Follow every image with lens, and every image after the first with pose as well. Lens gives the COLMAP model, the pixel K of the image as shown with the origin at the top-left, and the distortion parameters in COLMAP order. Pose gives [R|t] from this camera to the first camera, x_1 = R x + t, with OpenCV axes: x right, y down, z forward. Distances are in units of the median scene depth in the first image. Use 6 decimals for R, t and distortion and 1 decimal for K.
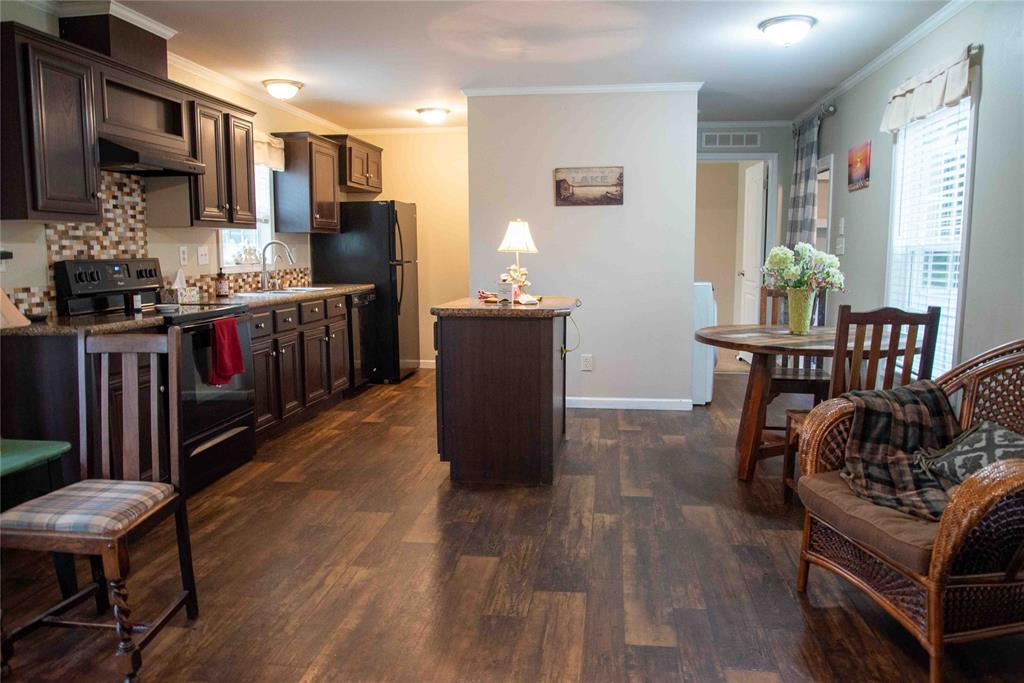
lens RADIAL K [[714.3, 0, 512.0], [0, 714.3, 341.5], [0, 0, 1]] dist [-0.071481, 0.022283]
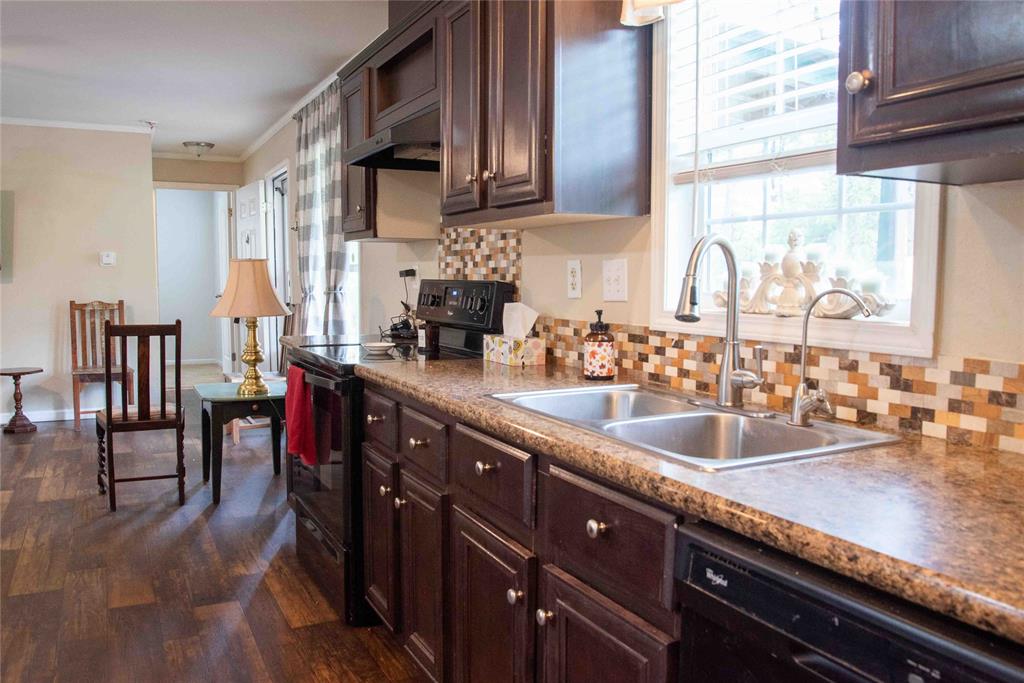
lens RADIAL K [[816.3, 0, 512.0], [0, 816.3, 341.5], [0, 0, 1]] dist [-0.074310, 0.006854]
pose [[-0.823585, 0.045752, -0.565344, -0.116081], [-0.074397, 0.979416, 0.187643, -0.202090], [0.562292, 0.196600, -0.803229, 1.592099]]
